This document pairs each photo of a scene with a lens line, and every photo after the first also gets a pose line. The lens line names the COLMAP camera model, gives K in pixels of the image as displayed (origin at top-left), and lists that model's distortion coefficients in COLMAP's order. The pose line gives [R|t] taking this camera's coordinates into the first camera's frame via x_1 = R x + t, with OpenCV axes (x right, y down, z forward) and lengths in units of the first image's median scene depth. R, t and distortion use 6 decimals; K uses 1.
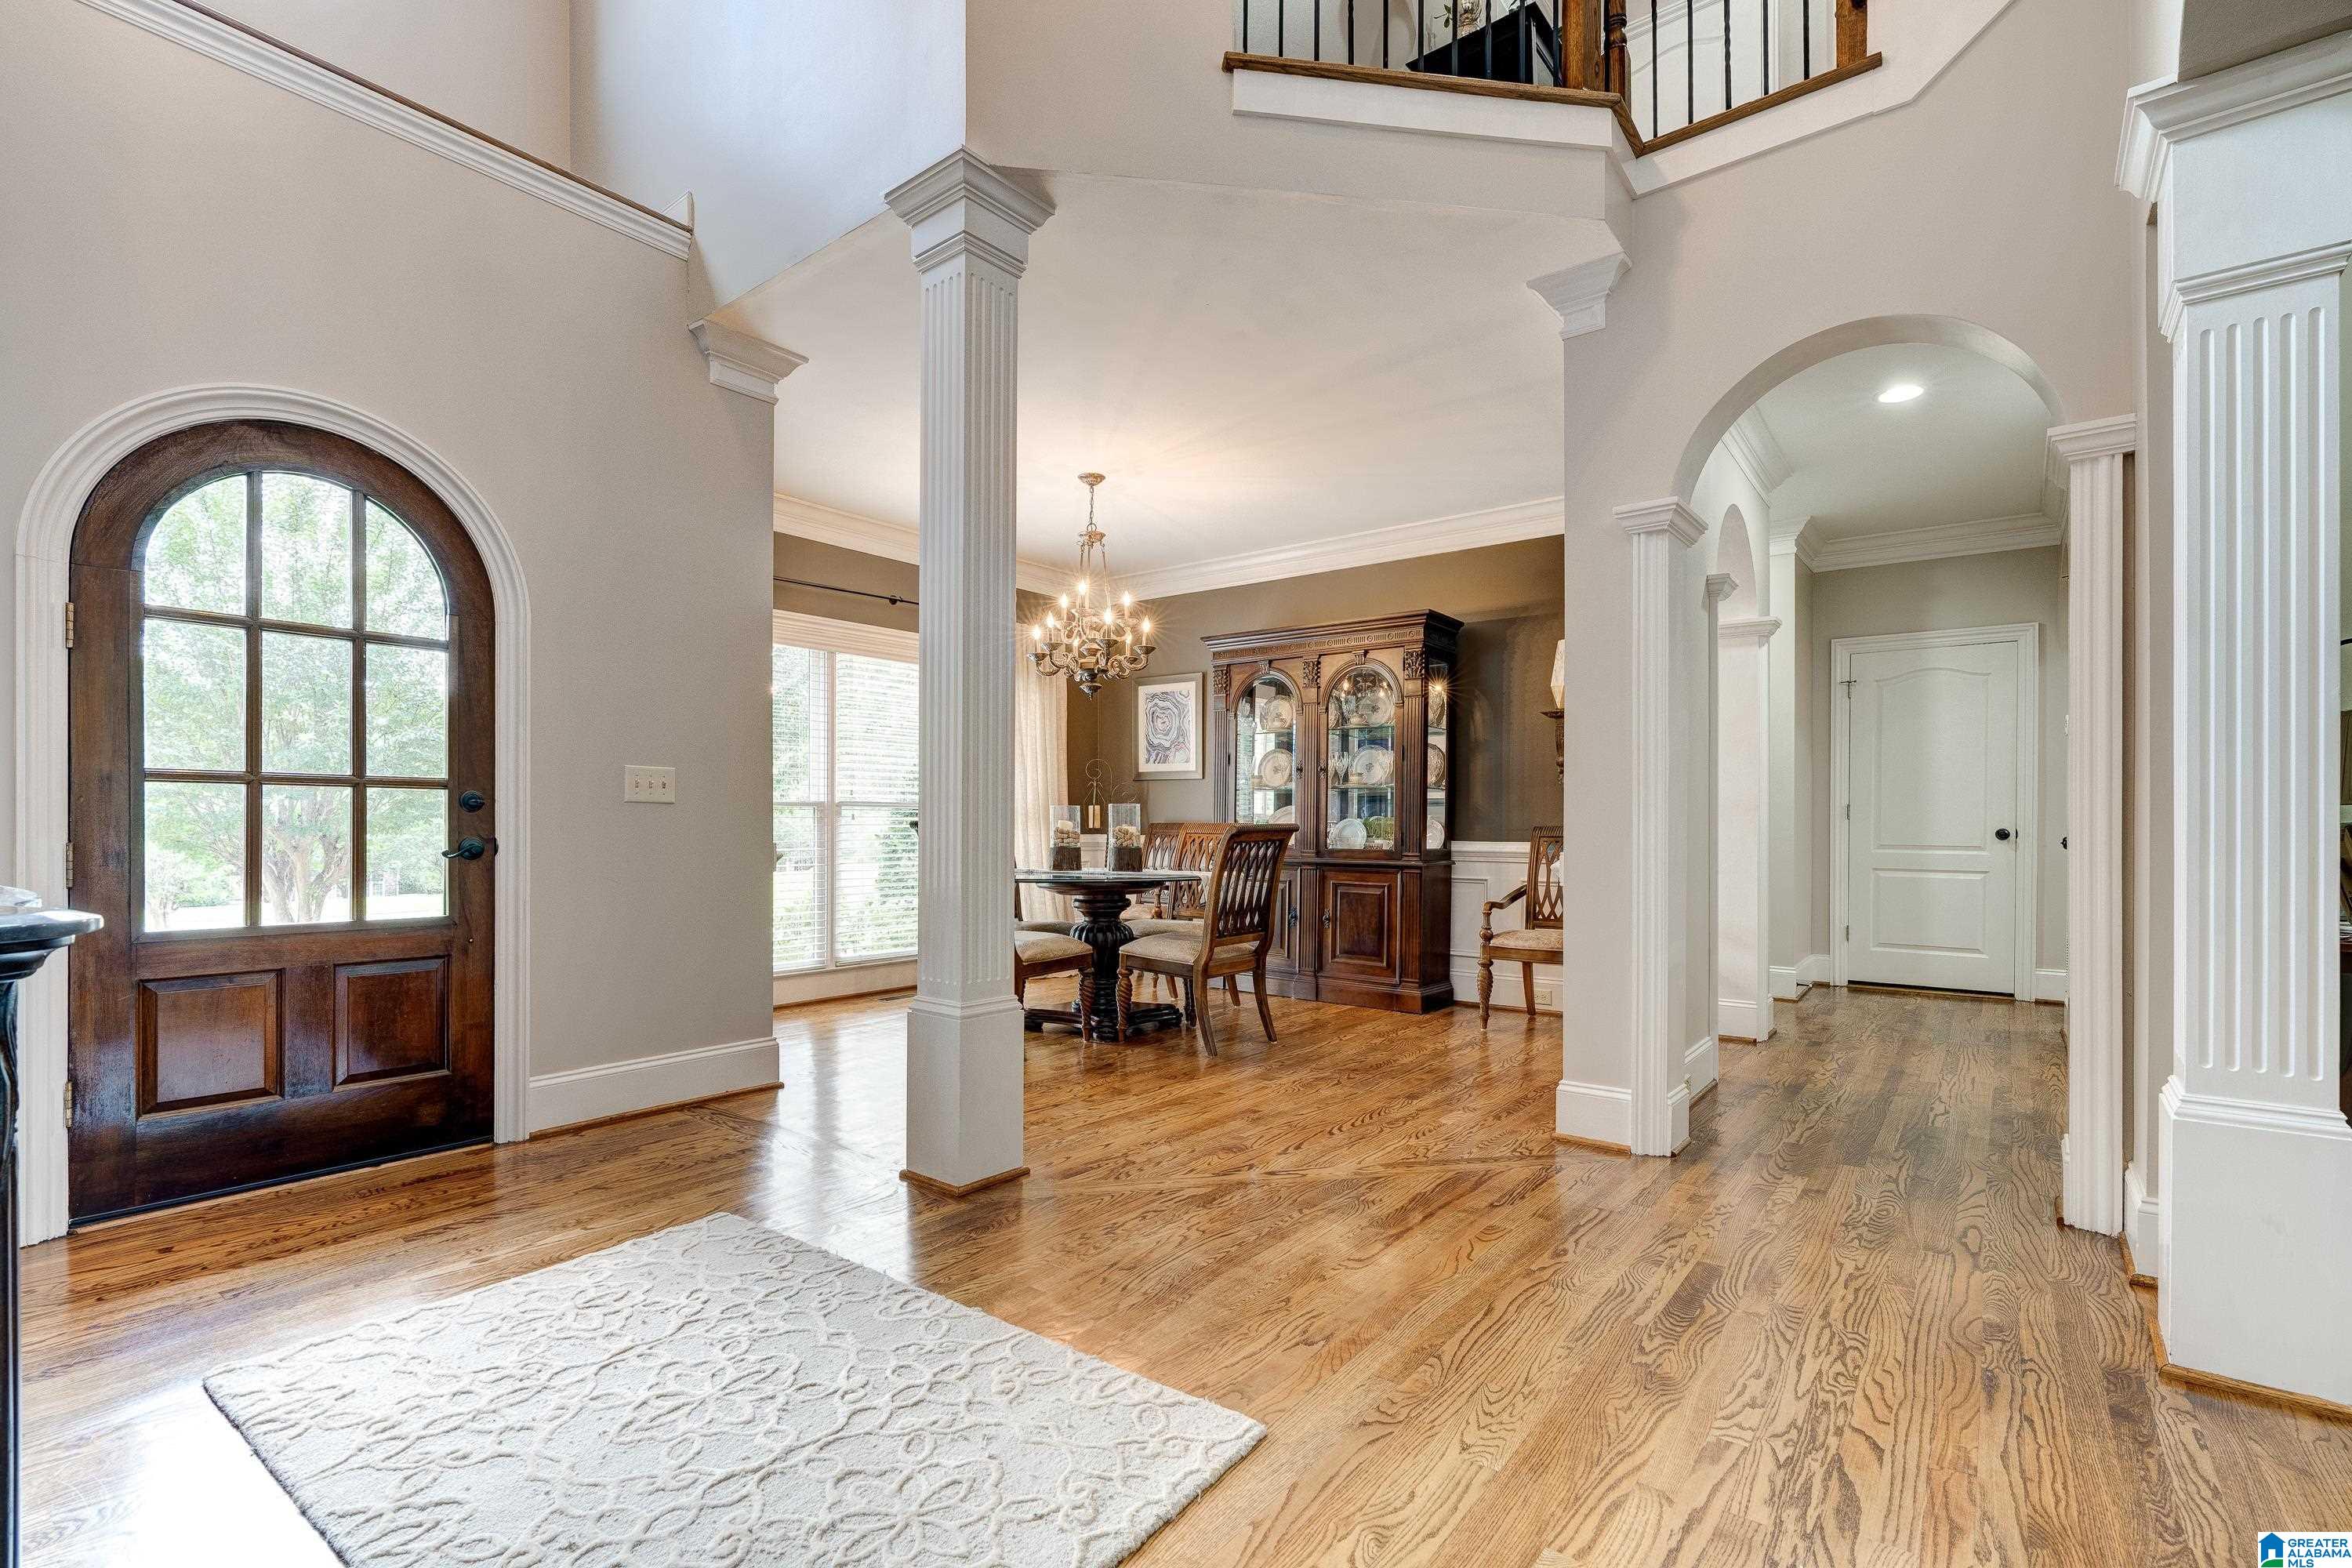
lens RADIAL K [[1071.4, 0, 1173.8], [0, 1071.4, 825.2], [0, 0, 1]] dist [-0.001367, -0.000117]
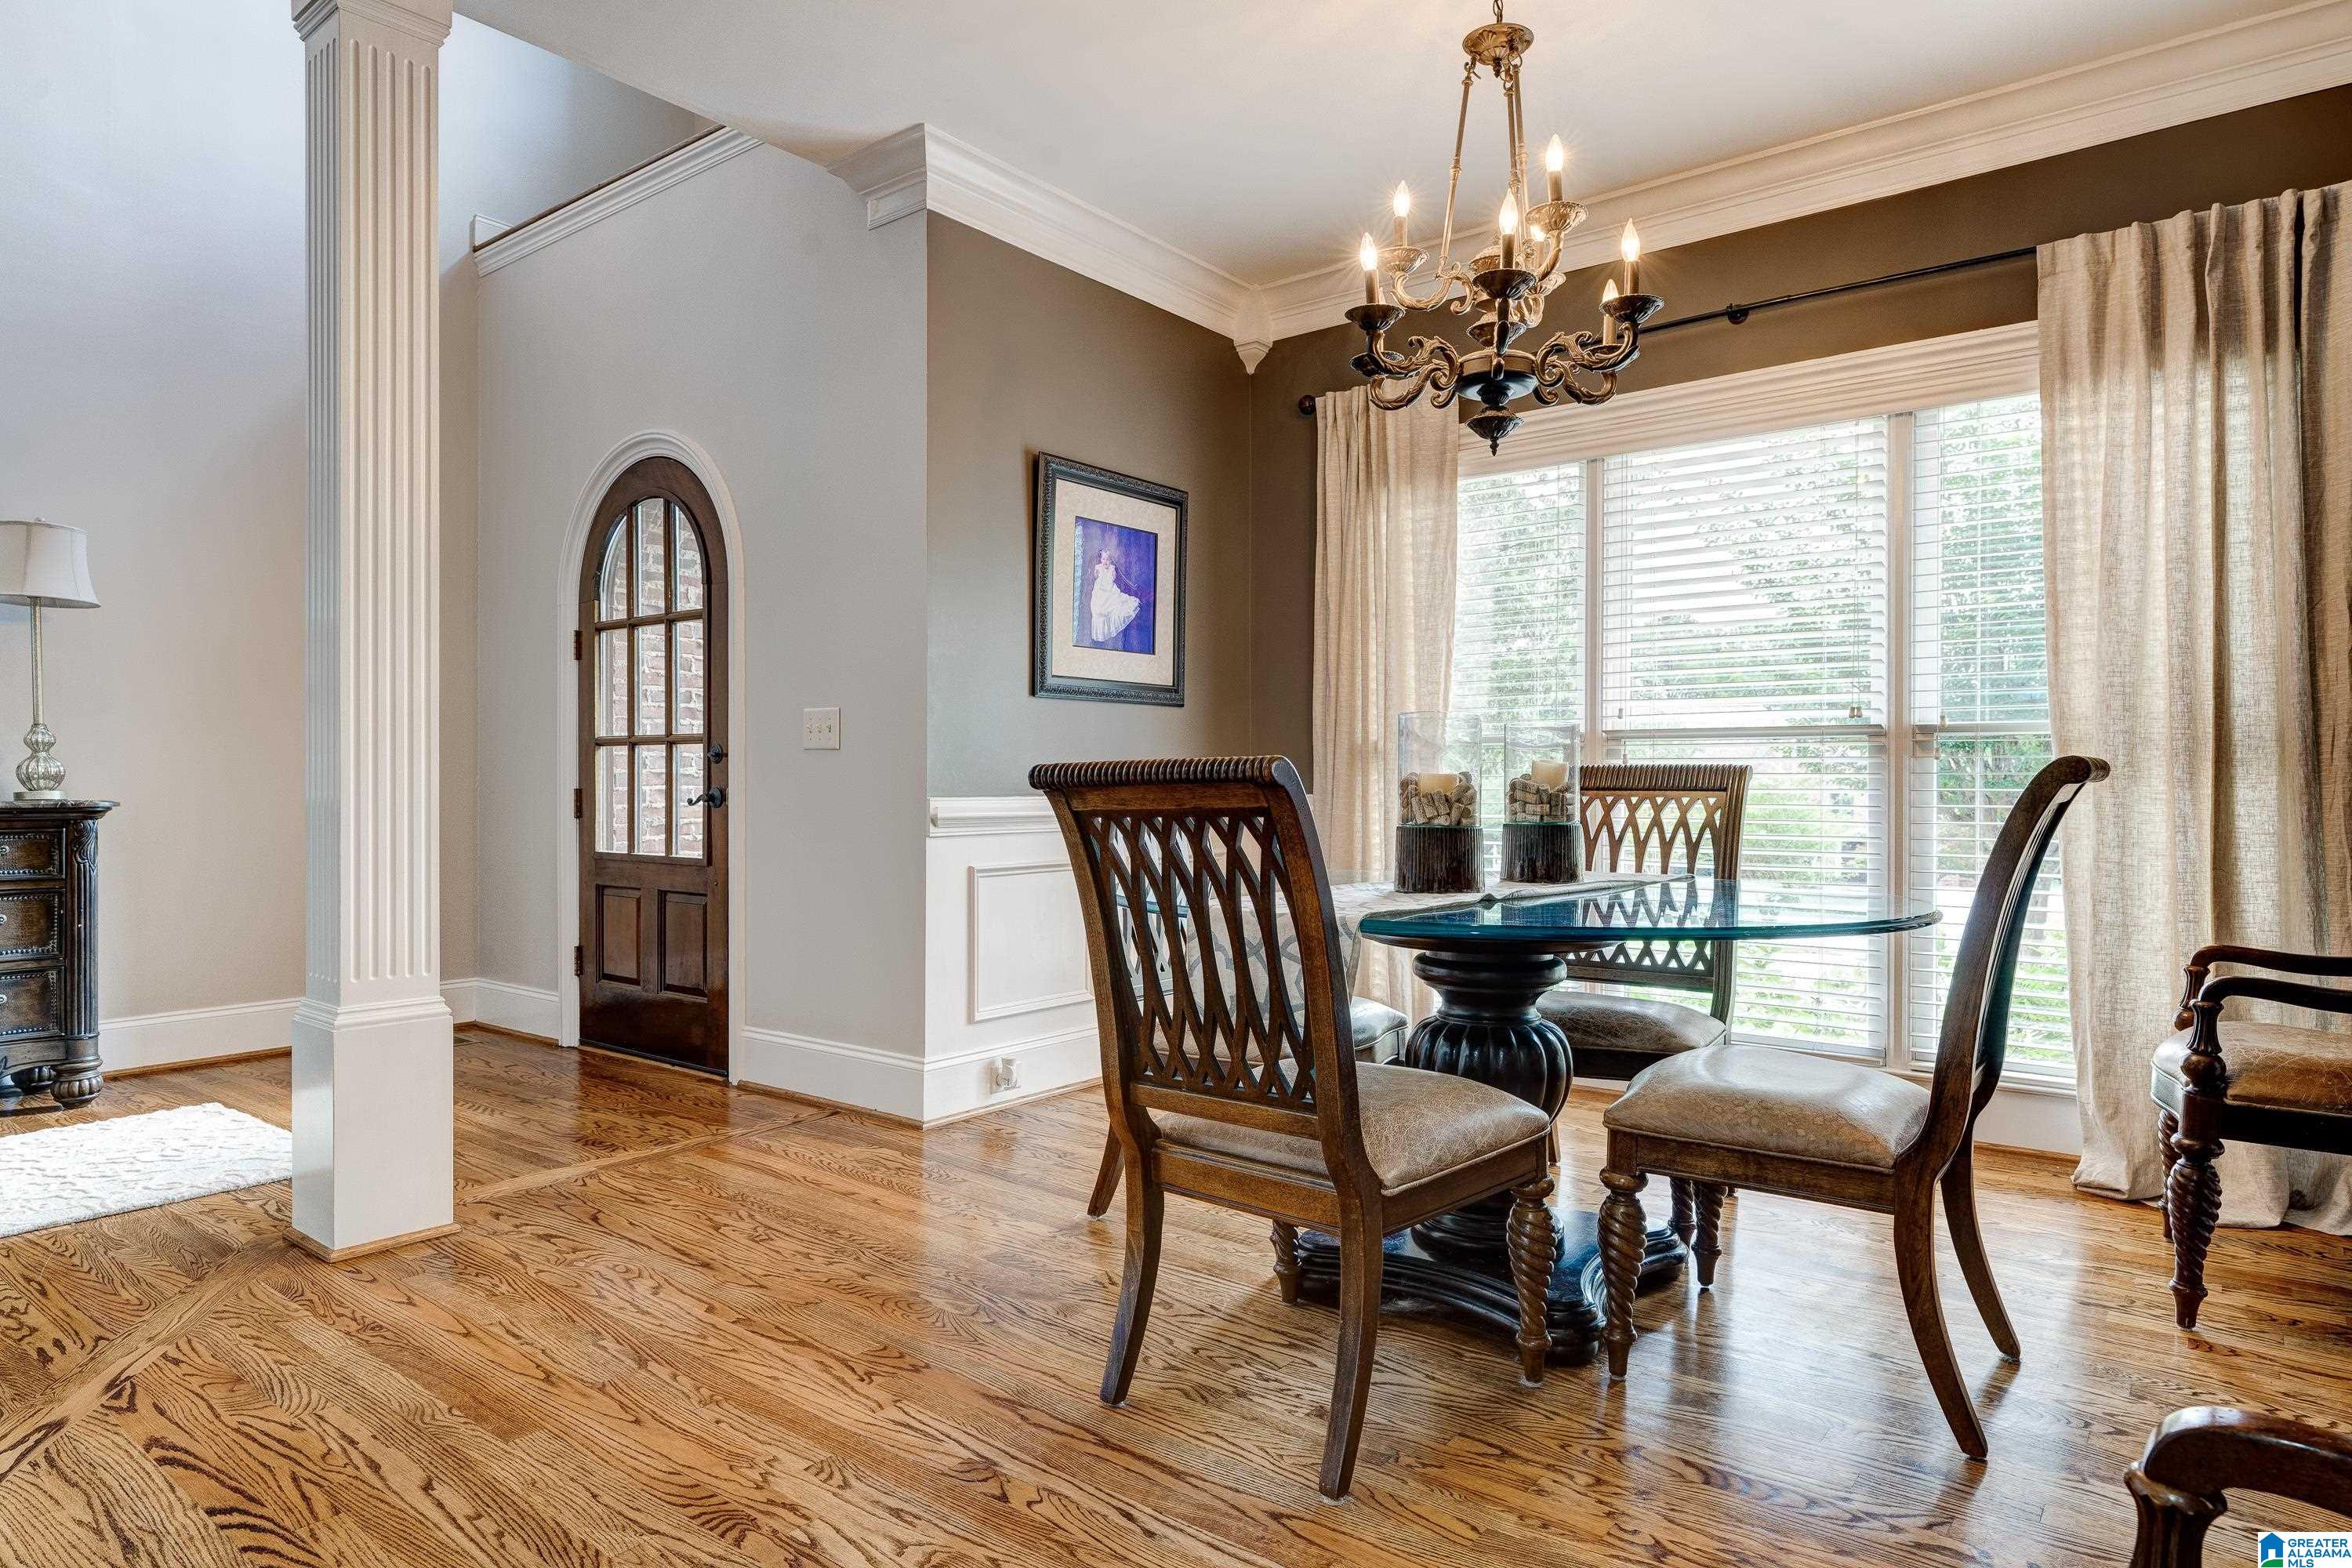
lens RADIAL K [[1379.4, 0, 1176.0], [0, 1379.4, 784.0], [0, 0, 1]] dist [0.000239, 0.001316]
pose [[-0.005109, -0.002077, -0.999985, 0.750725], [0.000072, 0.999998, -0.002078, 0.011331], [0.999987, -0.000083, -0.005109, 1.522856]]
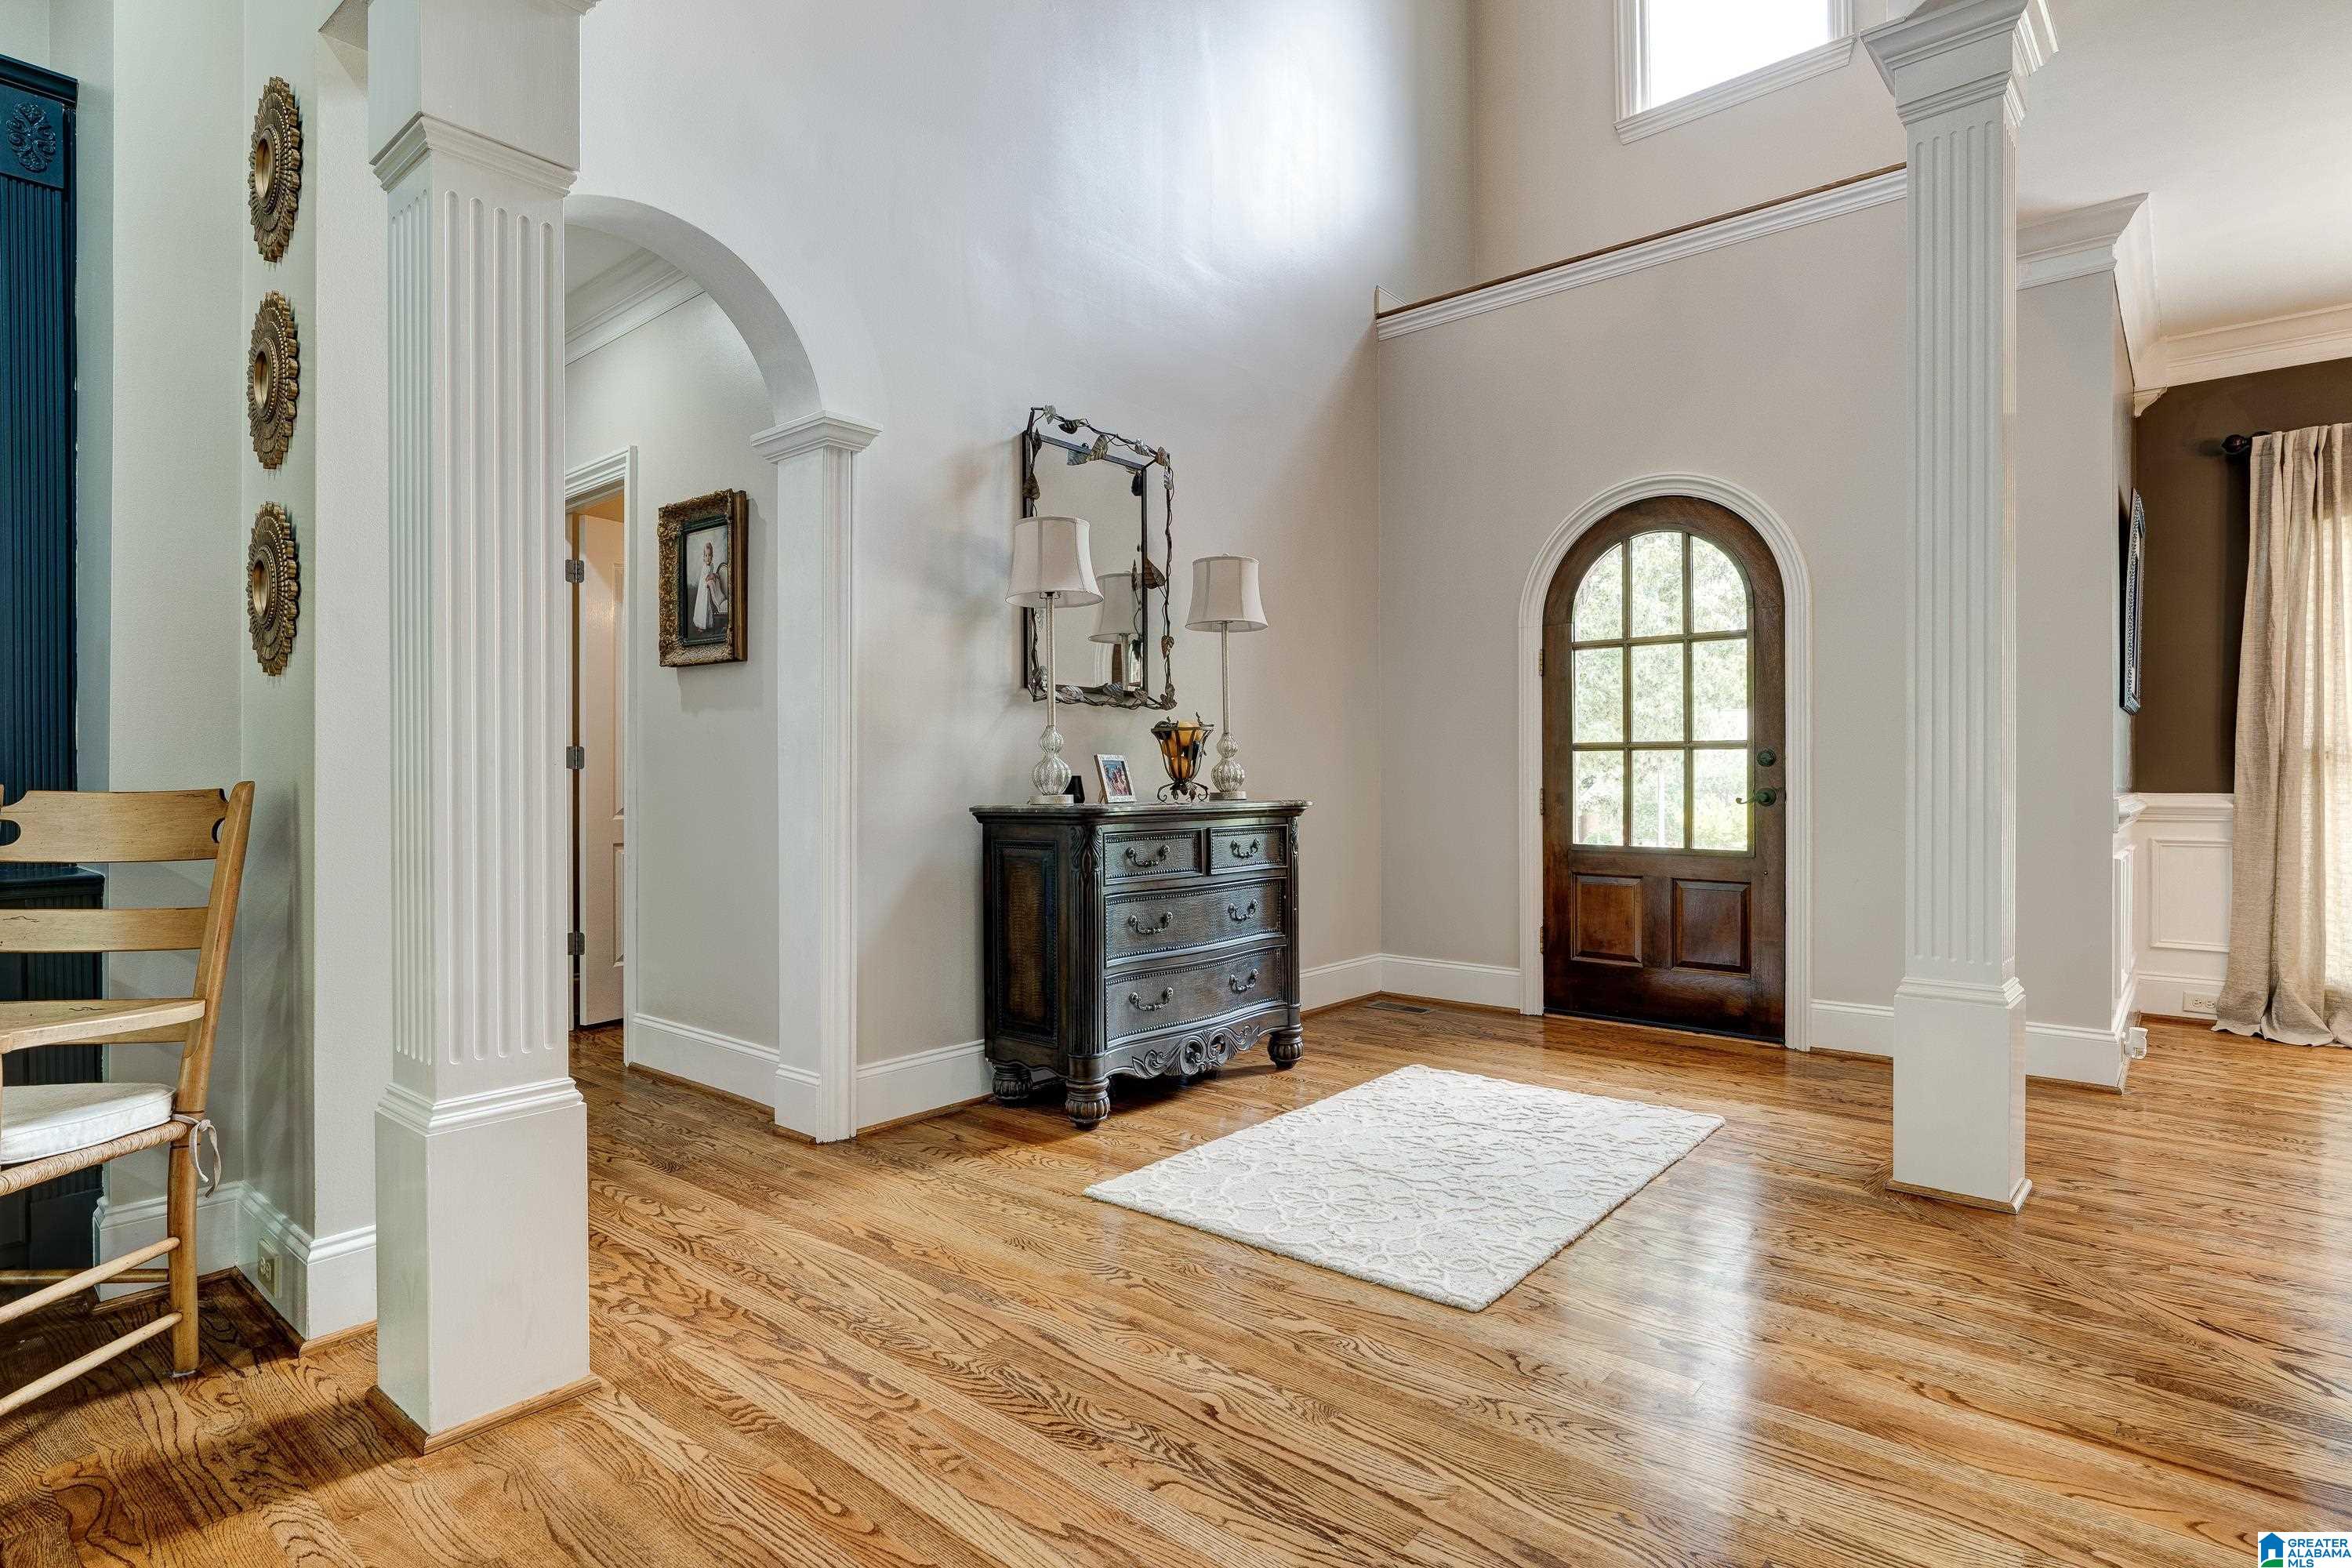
lens RADIAL K [[1201.3, 0, 1176.0], [0, 1201.3, 784.0], [0, 0, 1]] dist [-0.021397, 0.014688]
pose [[-0.050879, 0.001549, -0.998704, 0.755975], [0.000729, 0.999999, 0.001514, 0.004748], [0.998705, -0.000651, -0.050880, 0.416404]]
